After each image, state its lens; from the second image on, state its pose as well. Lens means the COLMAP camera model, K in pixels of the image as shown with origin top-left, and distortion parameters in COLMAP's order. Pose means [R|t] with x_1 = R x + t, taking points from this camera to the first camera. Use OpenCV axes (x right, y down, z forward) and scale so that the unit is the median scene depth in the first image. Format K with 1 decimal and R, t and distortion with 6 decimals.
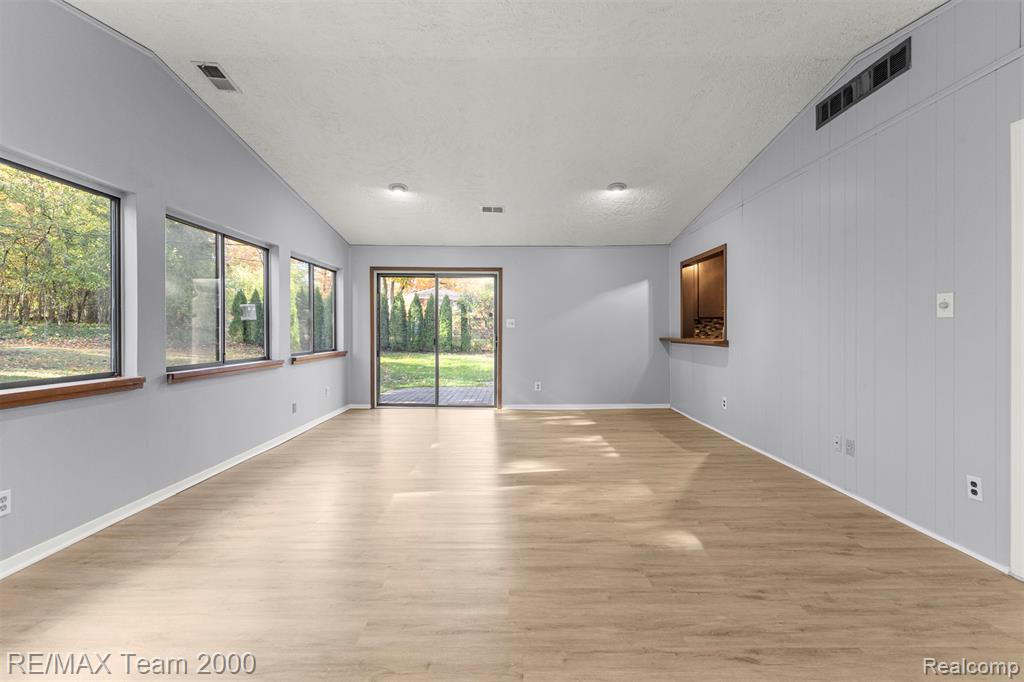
lens RADIAL K [[448.6, 0, 516.4], [0, 448.6, 337.4], [0, 0, 1]] dist [-0.000510, -0.000264]
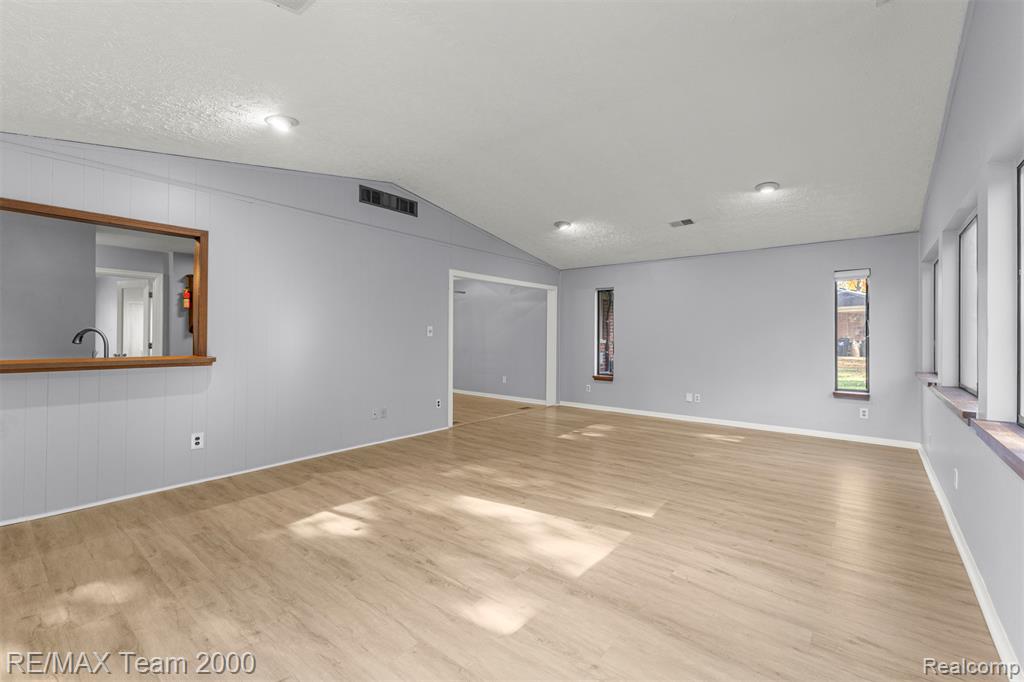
lens RADIAL K [[448.6, 0, 515.1], [0, 448.6, 338.9], [0, 0, 1]] dist [-0.000510, -0.000264]
pose [[-0.778794, -0.000854, 0.627279, -0.682853], [0.010326, 0.999846, 0.014182, -0.048344], [-0.627194, 0.017522, -0.778666, 2.023453]]
